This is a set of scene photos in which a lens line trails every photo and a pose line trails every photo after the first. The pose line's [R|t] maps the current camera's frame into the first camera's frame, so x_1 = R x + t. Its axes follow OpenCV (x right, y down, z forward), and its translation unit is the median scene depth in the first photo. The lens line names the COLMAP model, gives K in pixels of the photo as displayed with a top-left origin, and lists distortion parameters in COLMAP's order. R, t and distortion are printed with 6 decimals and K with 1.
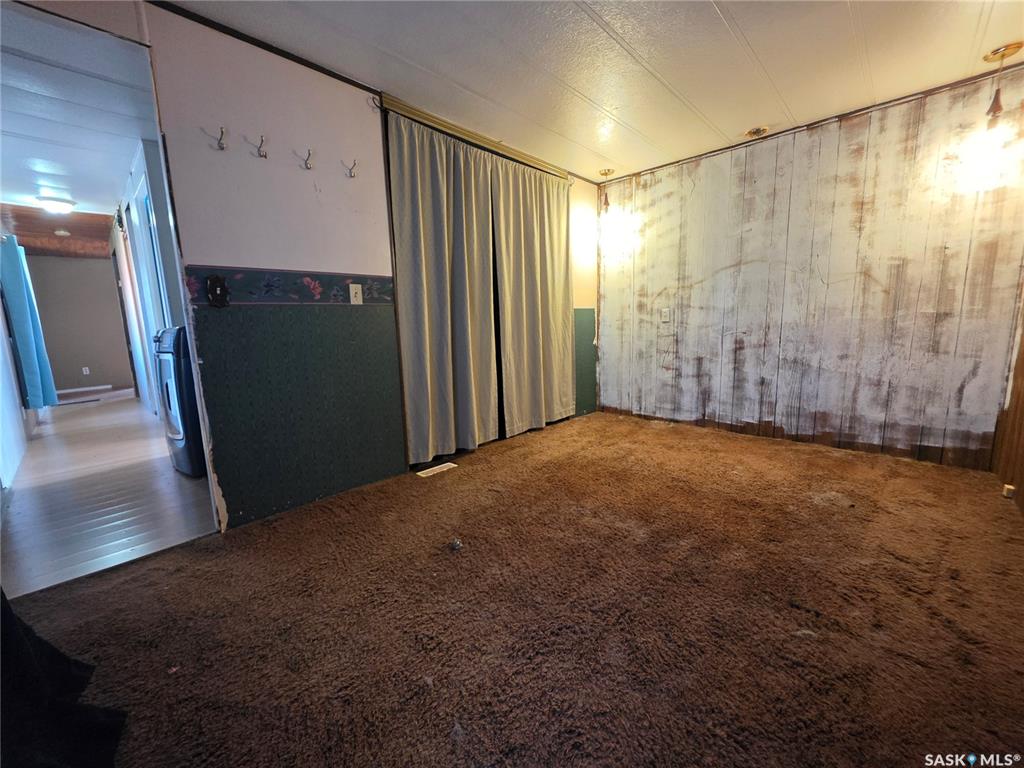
lens RADIAL K [[407.0, 0, 509.3], [0, 407.0, 383.2], [0, 0, 1]] dist [0.001767, -0.000242]
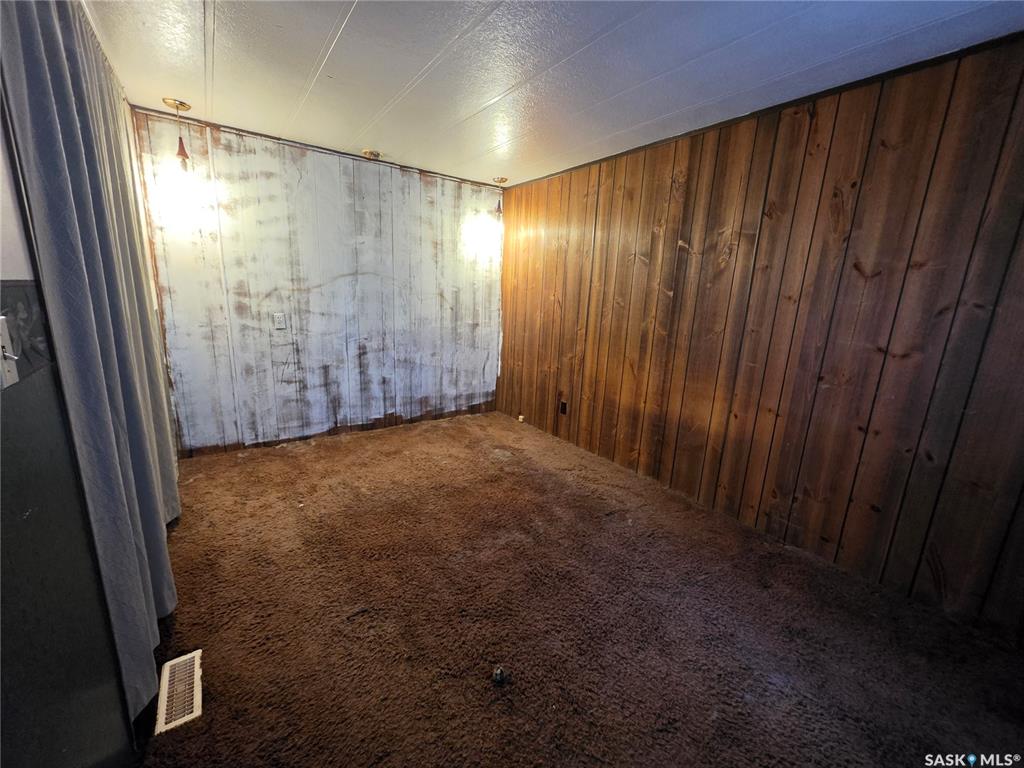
lens RADIAL K [[407.0, 0, 511.1], [0, 407.0, 384.7], [0, 0, 1]] dist [0.001767, -0.000242]
pose [[0.194925, -0.181809, 0.963820, -0.454260], [0.102724, 0.981050, 0.164284, -0.159178], [-0.975424, 0.066984, 0.209908, 0.456552]]
